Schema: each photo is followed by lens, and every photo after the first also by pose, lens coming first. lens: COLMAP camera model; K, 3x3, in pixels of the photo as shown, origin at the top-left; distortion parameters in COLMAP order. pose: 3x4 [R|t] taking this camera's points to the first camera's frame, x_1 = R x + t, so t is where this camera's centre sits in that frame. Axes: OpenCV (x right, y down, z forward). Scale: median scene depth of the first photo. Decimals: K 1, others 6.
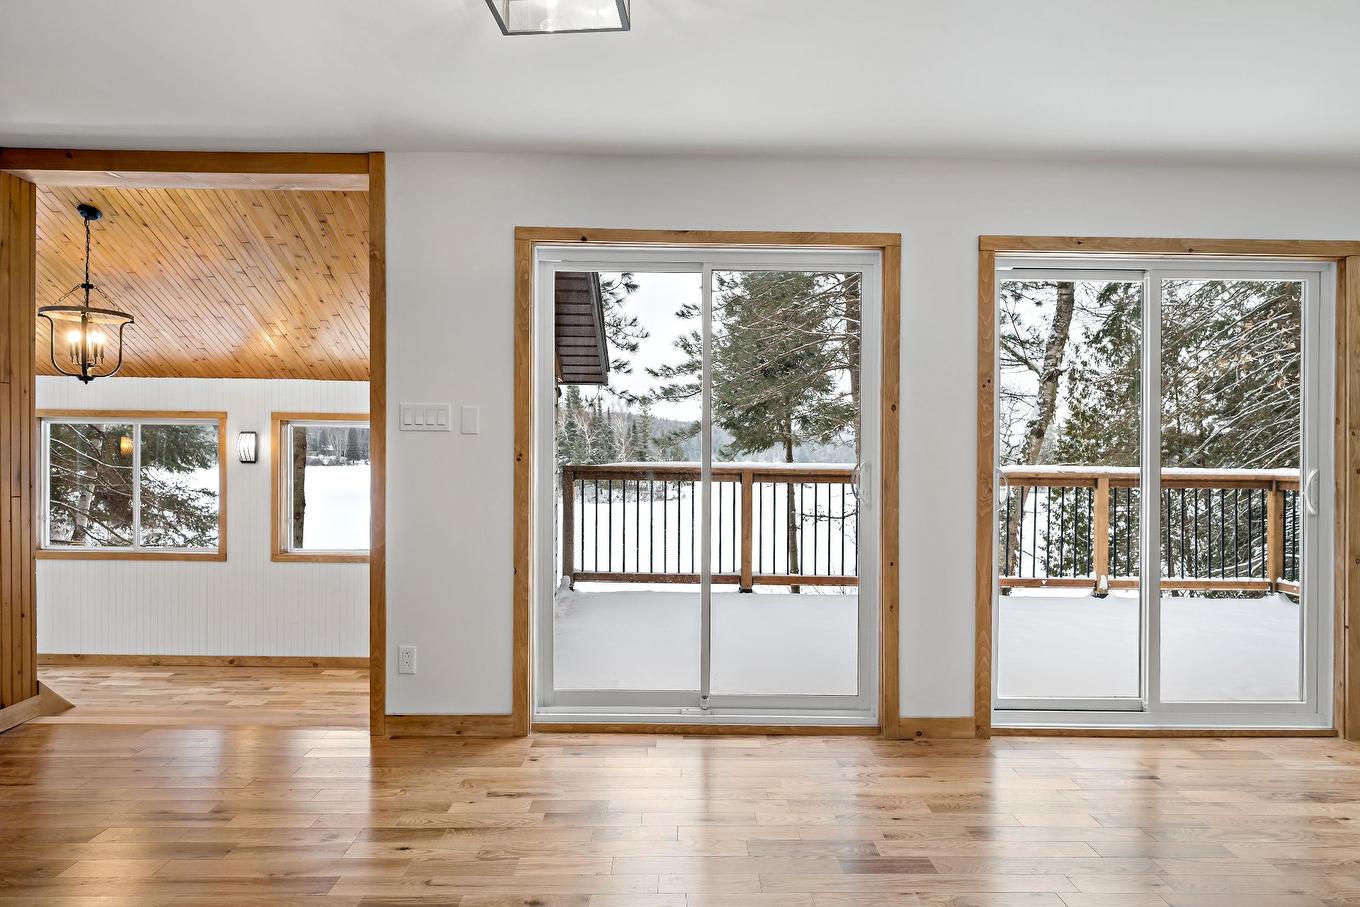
lens RADIAL K [[865.2, 0, 680.0], [0, 865.2, 453.5], [0, 0, 1]] dist [-0.031015, -0.000566]
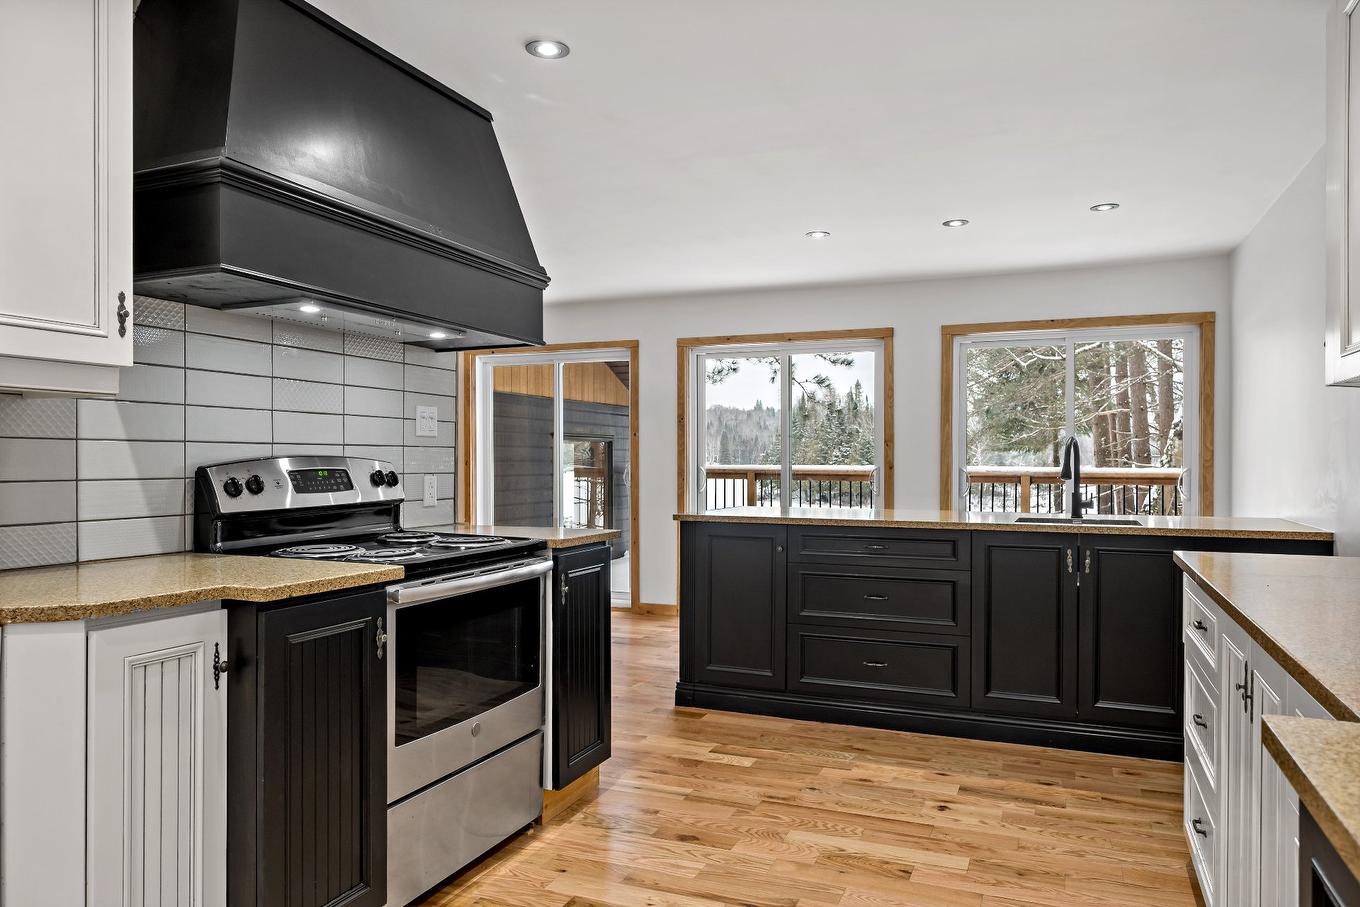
lens RADIAL K [[865.2, 0, 680.0], [0, 865.2, 453.5], [0, 0, 1]] dist [-0.031015, -0.000566]
pose [[0.925042, -0.008236, -0.379777, 0.500278], [0.006505, 0.999962, -0.005840, -0.000479], [0.379810, 0.002932, 0.925060, -0.325673]]
